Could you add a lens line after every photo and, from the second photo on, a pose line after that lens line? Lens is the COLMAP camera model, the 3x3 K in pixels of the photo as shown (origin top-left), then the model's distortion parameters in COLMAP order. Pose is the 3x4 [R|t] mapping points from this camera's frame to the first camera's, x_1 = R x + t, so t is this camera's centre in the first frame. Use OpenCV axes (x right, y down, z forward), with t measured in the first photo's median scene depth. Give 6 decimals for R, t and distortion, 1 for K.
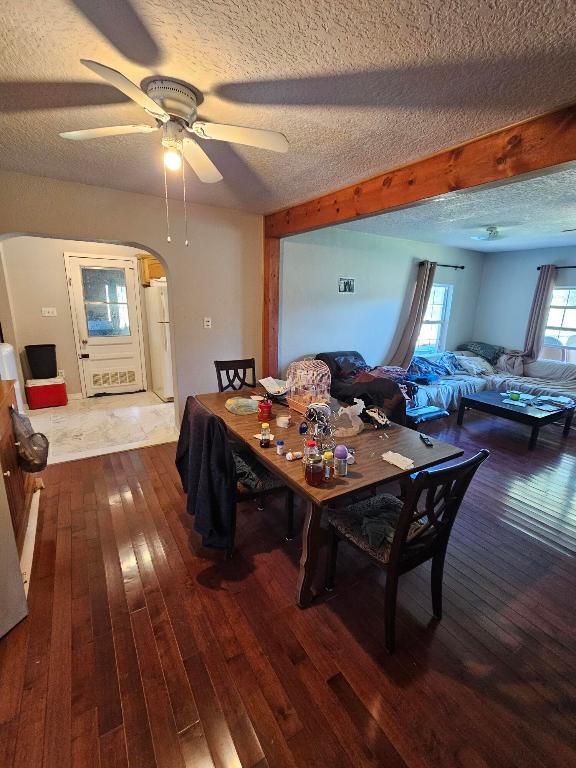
lens RADIAL K [[342.6, 0, 296.9], [0, 342.6, 386.5], [0, 0, 1]] dist [-0.001019, -0.000113]
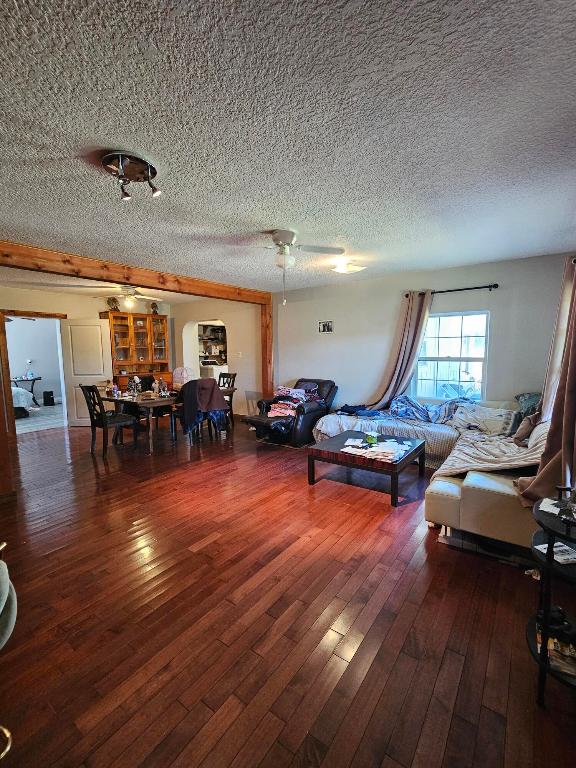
lens RADIAL K [[342.6, 0, 296.9], [0, 342.6, 386.5], [0, 0, 1]] dist [-0.001019, -0.000113]
pose [[0.385390, 0.075537, -0.919657, 1.255929], [-0.206478, 0.978432, -0.006161, -0.052241], [0.899356, 0.192264, 0.392674, 0.453557]]
